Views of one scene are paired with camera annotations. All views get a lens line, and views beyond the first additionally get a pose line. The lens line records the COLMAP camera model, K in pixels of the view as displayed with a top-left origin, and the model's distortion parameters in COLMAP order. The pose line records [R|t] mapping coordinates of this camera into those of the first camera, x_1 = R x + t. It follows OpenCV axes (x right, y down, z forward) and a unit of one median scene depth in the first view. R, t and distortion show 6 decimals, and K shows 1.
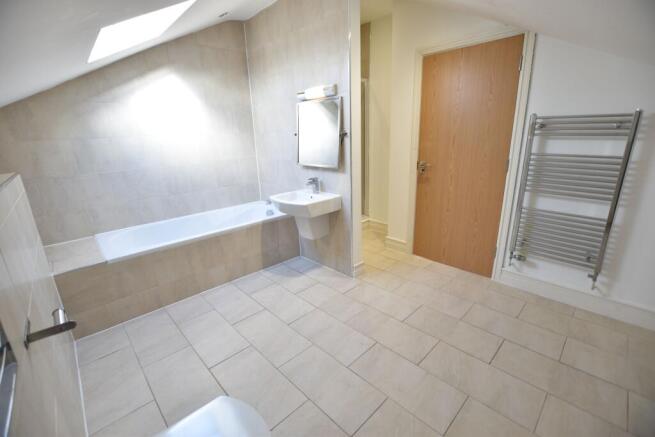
lens RADIAL K [[286.8, 0, 326.7], [0, 286.8, 217.3], [0, 0, 1]] dist [-0.018123, -0.000314]
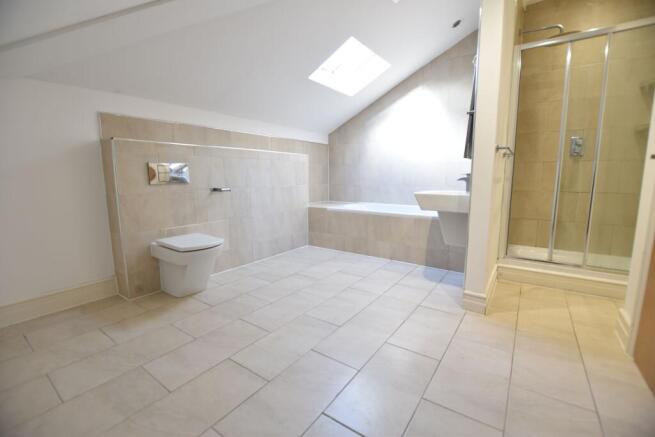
lens RADIAL K [[286.8, 0, 327.4], [0, 286.8, 217.0], [0, 0, 1]] dist [-0.018123, -0.000314]
pose [[0.195078, 0.177937, -0.964512, 0.727445], [-0.273339, 0.954306, 0.120770, -0.006991], [0.941929, 0.240079, 0.234802, 0.469338]]
